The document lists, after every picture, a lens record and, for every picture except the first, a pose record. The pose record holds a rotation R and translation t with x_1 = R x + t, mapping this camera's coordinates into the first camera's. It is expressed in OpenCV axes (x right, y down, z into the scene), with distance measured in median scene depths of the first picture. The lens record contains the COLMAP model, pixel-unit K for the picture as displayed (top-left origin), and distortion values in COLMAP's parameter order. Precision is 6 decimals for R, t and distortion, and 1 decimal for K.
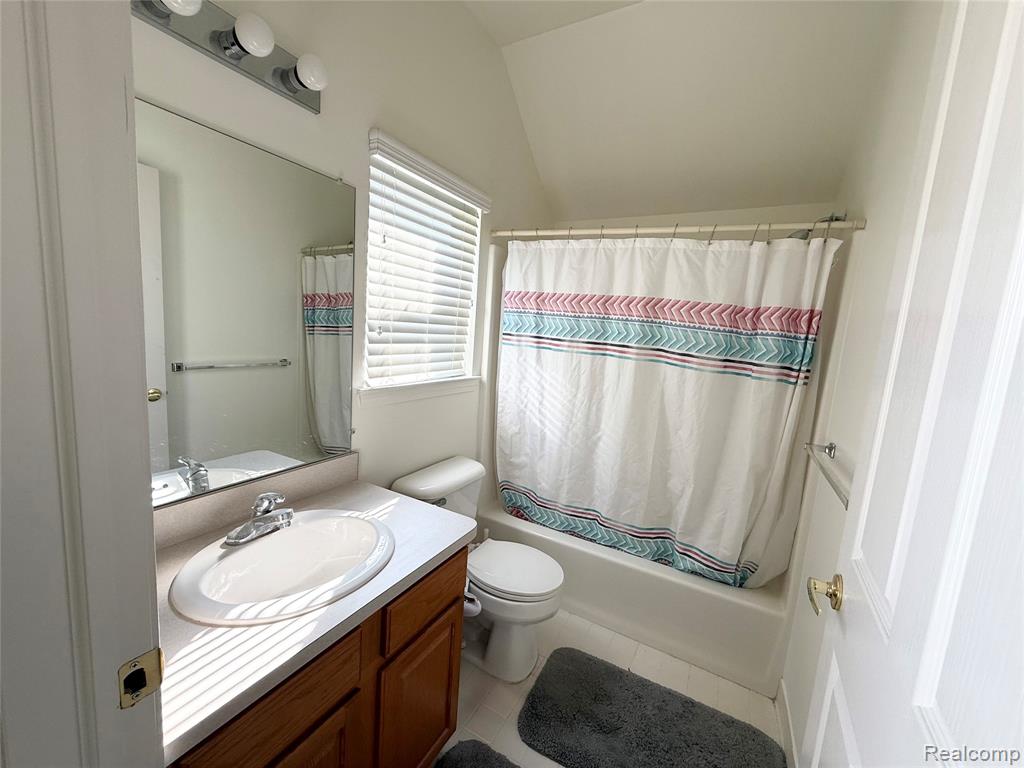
lens RADIAL K [[409.0, 0, 509.9], [0, 409.0, 383.3], [0, 0, 1]] dist [0.001031, 0.000296]
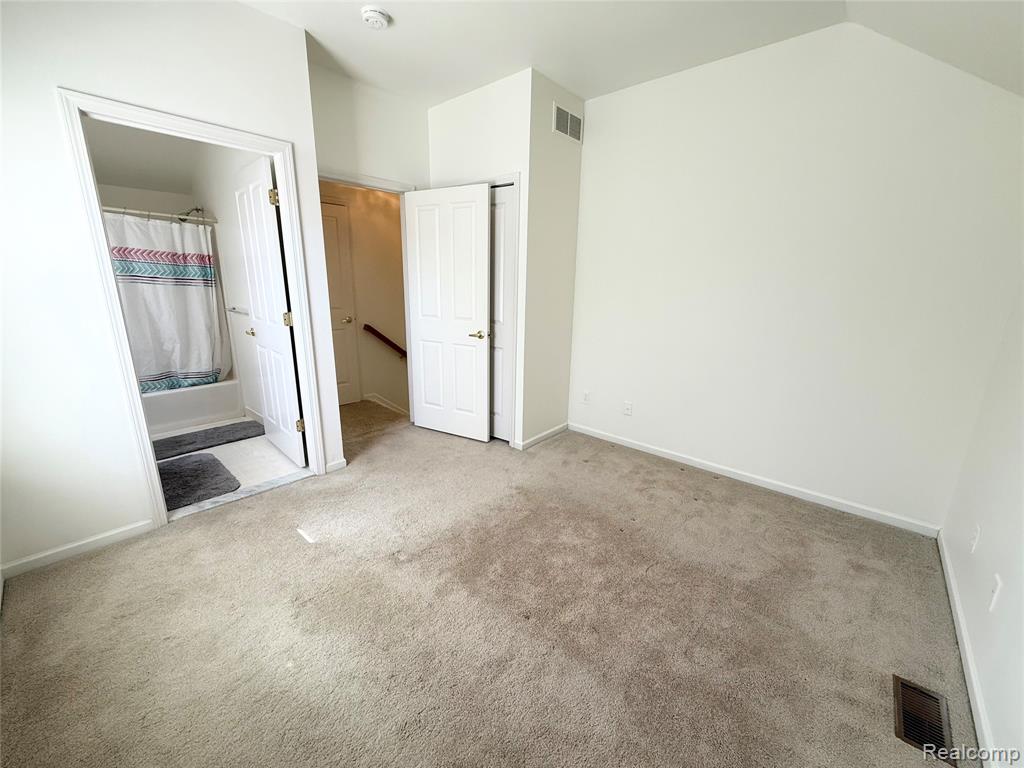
lens RADIAL K [[409.0, 0, 509.9], [0, 409.0, 383.3], [0, 0, 1]] dist [0.001031, 0.000296]
pose [[0.220331, -0.302464, 0.927345, -1.235791], [0.129487, 0.951364, 0.279533, 0.090650], [-0.966792, 0.058489, 0.248780, -1.181906]]
